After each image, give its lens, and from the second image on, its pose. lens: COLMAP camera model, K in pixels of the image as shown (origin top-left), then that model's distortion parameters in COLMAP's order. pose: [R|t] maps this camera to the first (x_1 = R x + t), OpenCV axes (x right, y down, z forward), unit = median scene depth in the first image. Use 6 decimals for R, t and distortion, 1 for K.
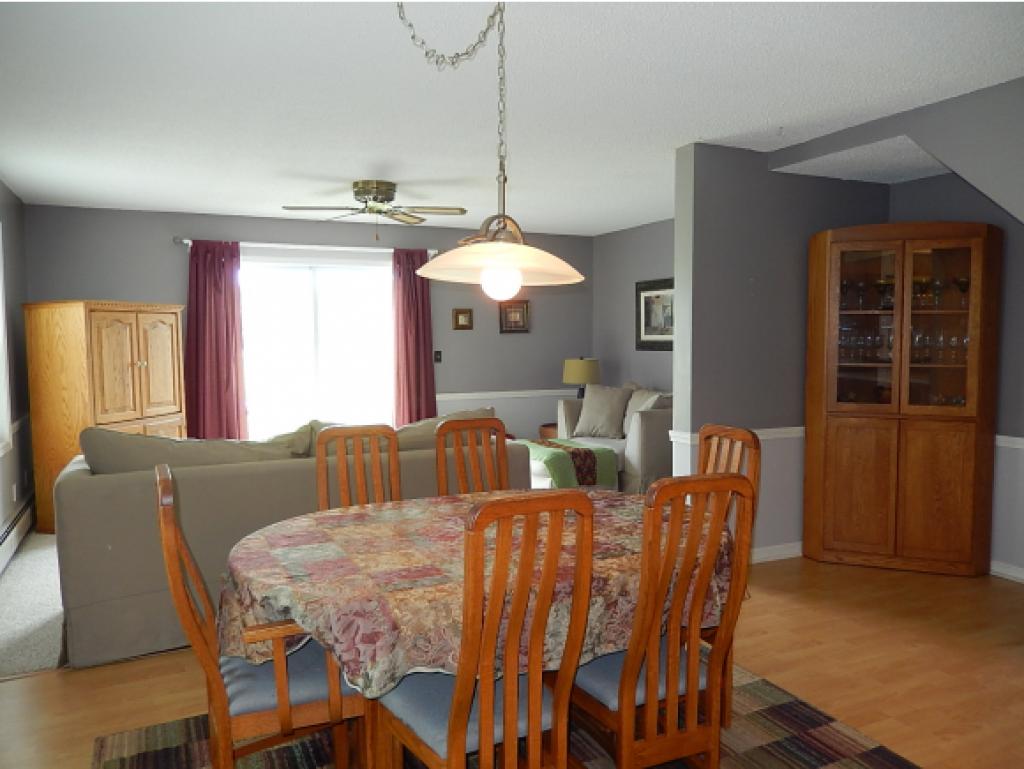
lens RADIAL K [[764.0, 0, 512.0], [0, 764.0, 384.5], [0, 0, 1]] dist [-0.003706, 0.004381]
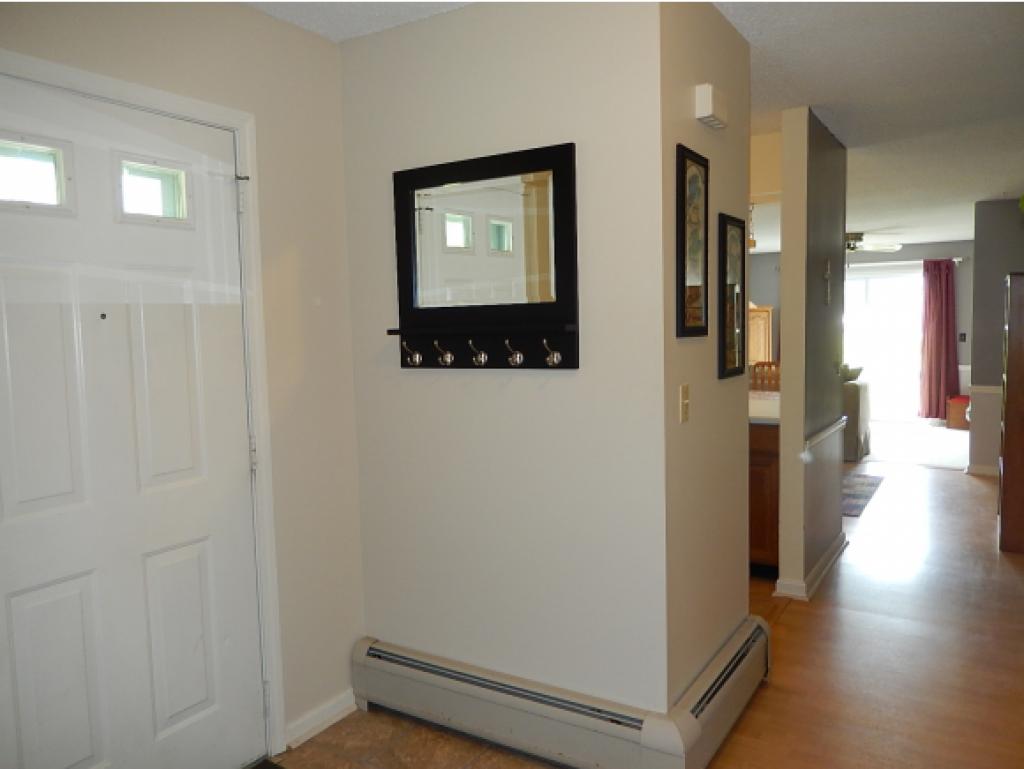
lens RADIAL K [[778.7, 0, 512.0], [0, 778.7, 384.5], [0, 0, 1]] dist [-0.007352, -0.001256]
pose [[0.545518, 0.058060, -0.836085, 0.694543], [-0.041518, 0.998245, 0.042232, 0.023590], [0.837070, 0.011674, 0.546971, -0.452693]]
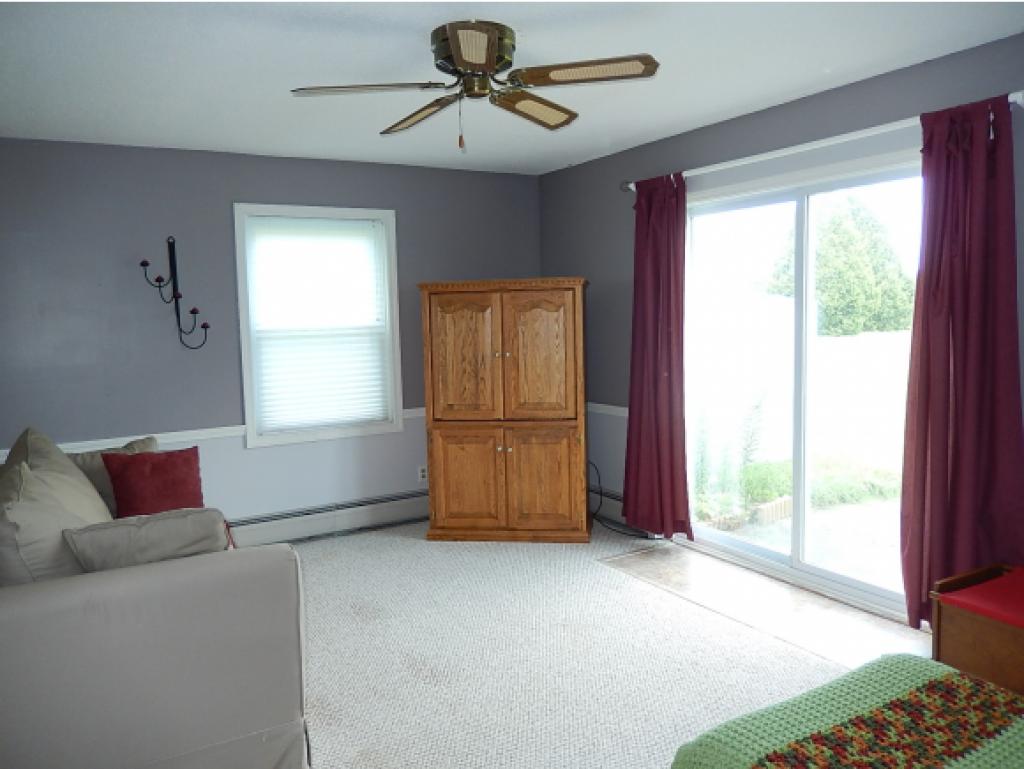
lens RADIAL K [[764.0, 0, 512.0], [0, 764.0, 384.5], [0, 0, 1]] dist [-0.003706, 0.004381]
pose [[0.116114, 0.099992, -0.988190, 0.278720], [-0.042242, 0.994517, 0.095668, -0.063460], [0.992337, 0.030635, 0.119701, 0.782050]]
